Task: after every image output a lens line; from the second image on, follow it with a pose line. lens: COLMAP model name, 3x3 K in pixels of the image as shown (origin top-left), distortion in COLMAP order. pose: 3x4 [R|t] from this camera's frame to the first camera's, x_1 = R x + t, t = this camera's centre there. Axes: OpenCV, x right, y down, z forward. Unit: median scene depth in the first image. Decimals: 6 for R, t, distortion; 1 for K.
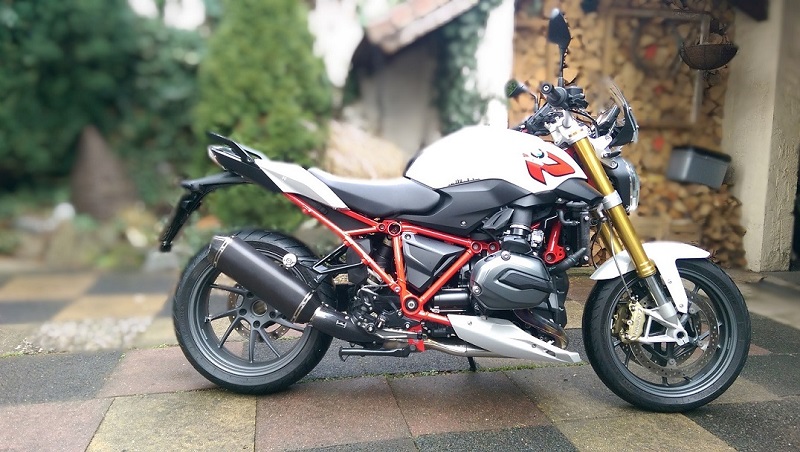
lens RADIAL K [[566.3, 0, 402.3], [0, 566.3, 214.9], [0, 0, 1]] dist [0.069049, -0.099413]
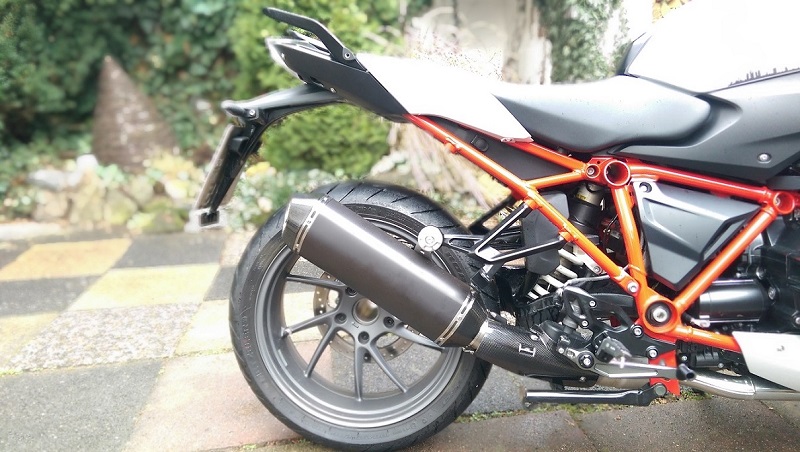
lens RADIAL K [[566.3, 0, 399.1], [0, 566.3, 211.6], [0, 0, 1]] dist [0.069049, -0.099413]
pose [[0.996656, -0.032419, -0.075008, -0.174091], [0.040109, 0.993831, 0.103397, -0.003576], [0.071194, -0.106059, 0.991808, 0.428766]]
